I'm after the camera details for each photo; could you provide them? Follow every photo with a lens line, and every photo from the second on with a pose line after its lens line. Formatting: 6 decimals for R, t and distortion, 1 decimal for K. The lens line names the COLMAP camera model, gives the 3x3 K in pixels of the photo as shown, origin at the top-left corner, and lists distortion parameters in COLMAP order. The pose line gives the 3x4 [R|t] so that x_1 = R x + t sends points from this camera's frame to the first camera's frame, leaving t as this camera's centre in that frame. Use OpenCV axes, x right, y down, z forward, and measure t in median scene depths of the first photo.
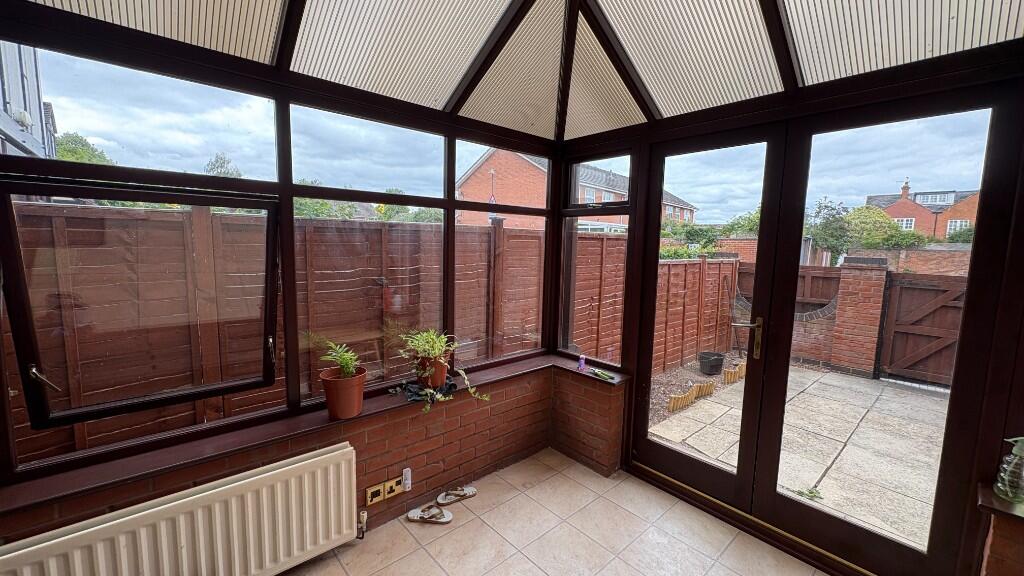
lens RADIAL K [[404.5, 0, 512.7], [0, 404.5, 287.4], [0, 0, 1]] dist [0.001648, -0.000326]
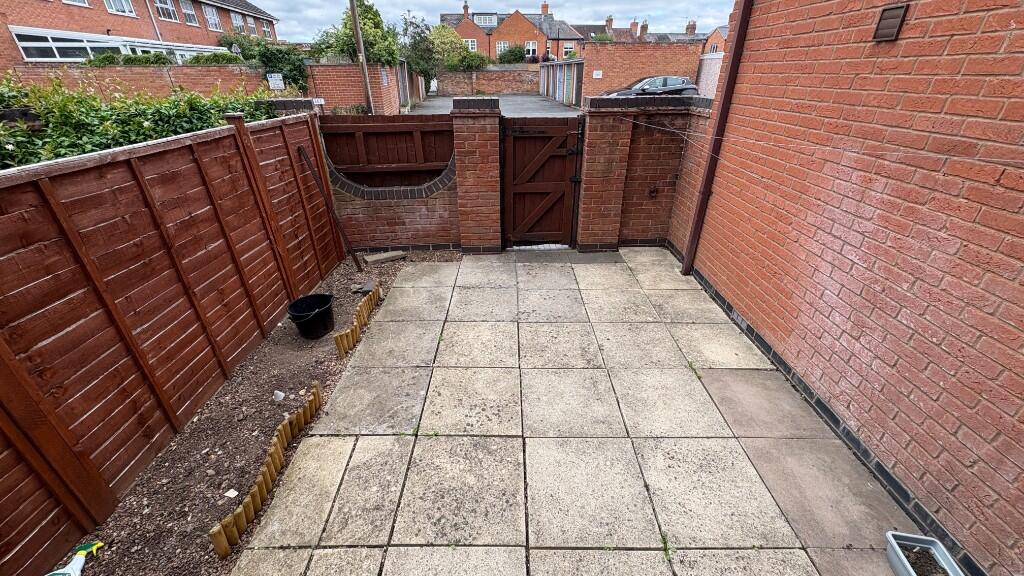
lens RADIAL K [[404.5, 0, 511.3], [0, 404.5, 288.3], [0, 0, 1]] dist [0.001648, -0.000326]
pose [[0.653998, -0.381788, 0.653089, 0.647315], [0.104098, 0.900513, 0.422185, -0.141280], [-0.749300, -0.208123, 0.628677, 0.890037]]
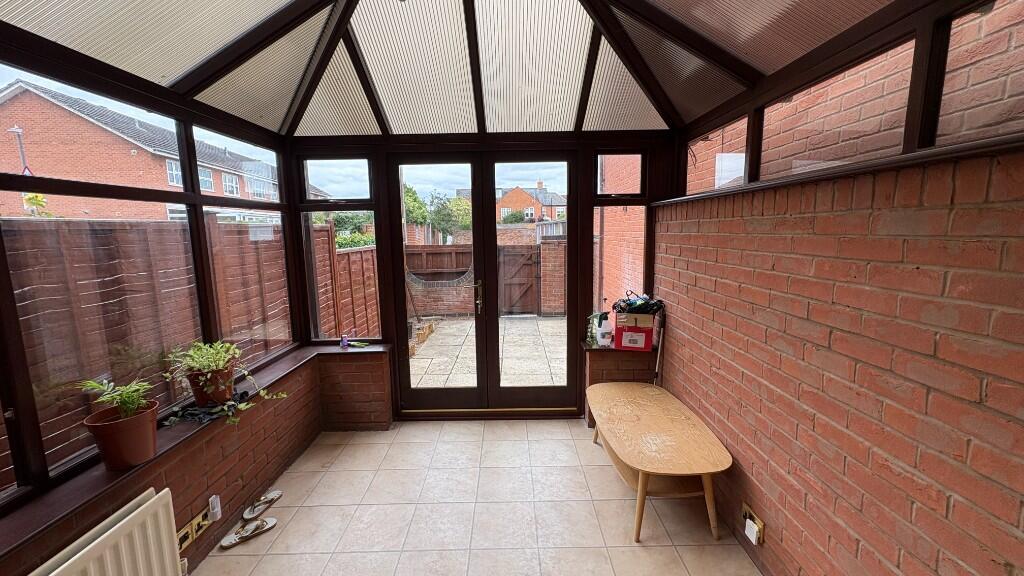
lens RADIAL K [[404.5, 0, 508.0], [0, 404.5, 288.7], [0, 0, 1]] dist [0.001648, -0.000326]
pose [[0.667199, -0.141150, 0.731384, -0.335043], [0.114448, 0.989648, 0.086589, -0.009270], [-0.736035, 0.025934, 0.676447, -0.082072]]
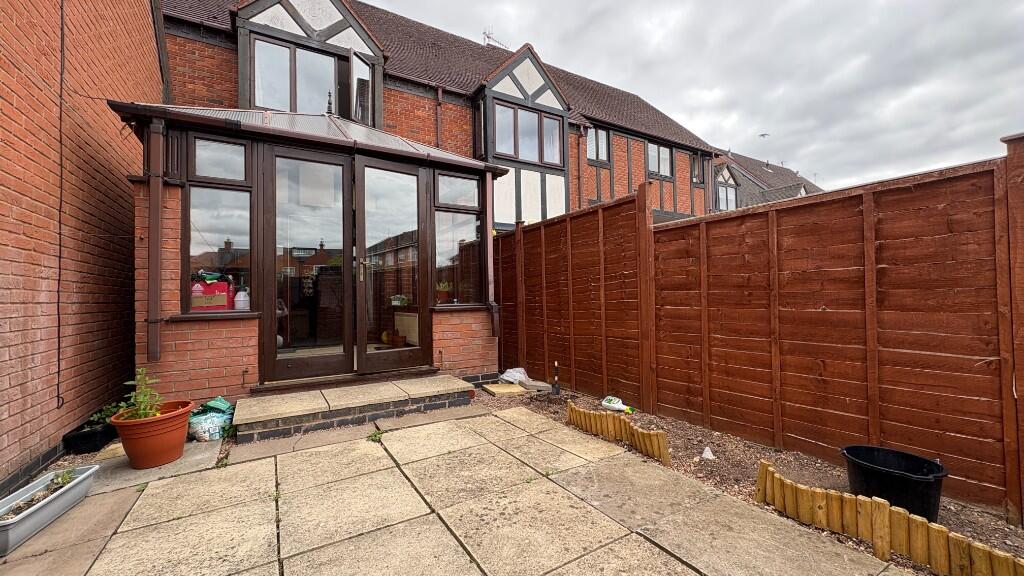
lens RADIAL K [[404.5, 0, 511.6], [0, 404.5, 285.4], [0, 0, 1]] dist [0.001648, -0.000326]
pose [[-0.174075, -0.045278, -0.983691, 1.796248], [-0.092640, 0.995265, -0.029417, 0.142027], [0.980365, 0.086008, -0.177446, 1.575670]]
